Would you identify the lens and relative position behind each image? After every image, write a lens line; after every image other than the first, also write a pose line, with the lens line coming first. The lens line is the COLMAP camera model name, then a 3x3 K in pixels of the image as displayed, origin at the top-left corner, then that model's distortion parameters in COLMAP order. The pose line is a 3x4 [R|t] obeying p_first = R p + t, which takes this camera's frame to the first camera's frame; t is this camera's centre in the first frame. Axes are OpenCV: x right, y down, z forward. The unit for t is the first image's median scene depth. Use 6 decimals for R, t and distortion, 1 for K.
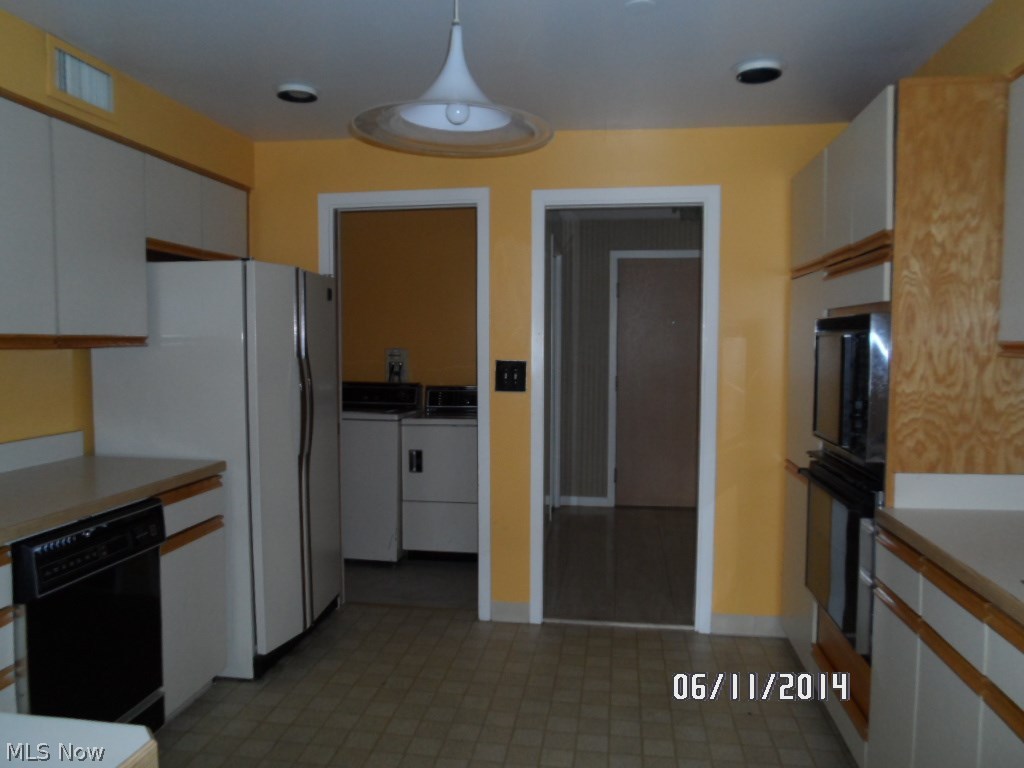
lens RADIAL K [[765.7, 0, 511.2], [0, 765.7, 386.5], [0, 0, 1]] dist [-0.000064, 0.000313]
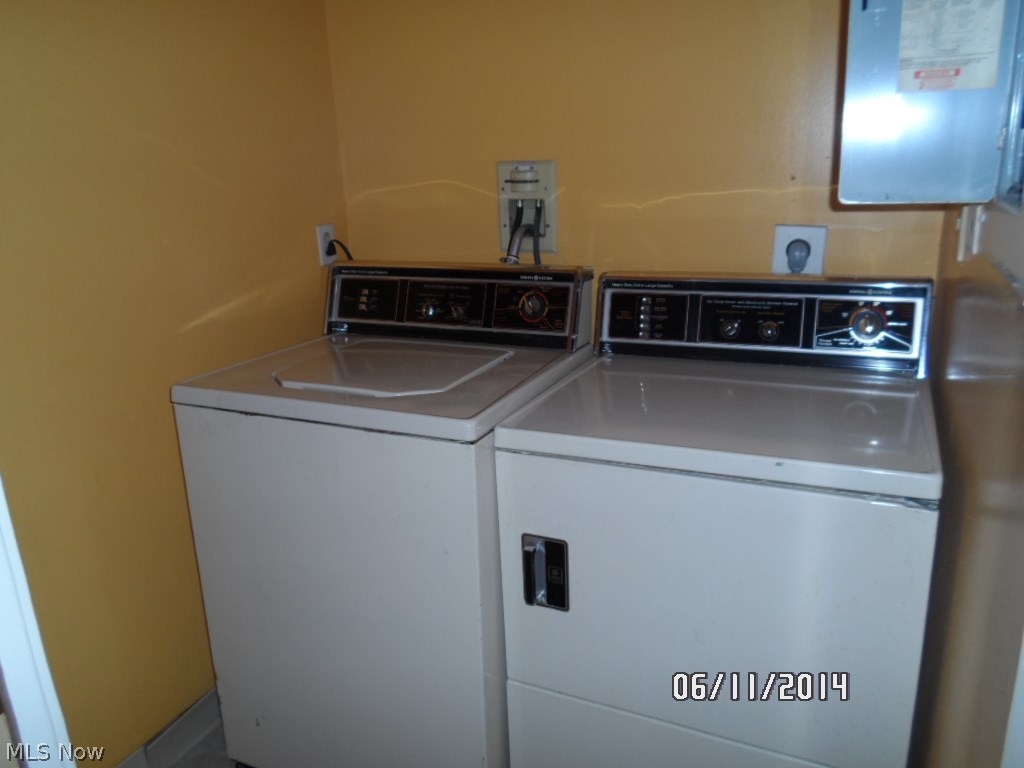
lens RADIAL K [[765.7, 0, 511.7], [0, 765.7, 381.4], [0, 0, 1]] dist [-0.000064, 0.000313]
pose [[0.955995, 0.043147, -0.290192, -0.056547], [0.028366, 0.970898, 0.237806, -0.039945], [0.292008, -0.235574, 0.926950, 0.746653]]
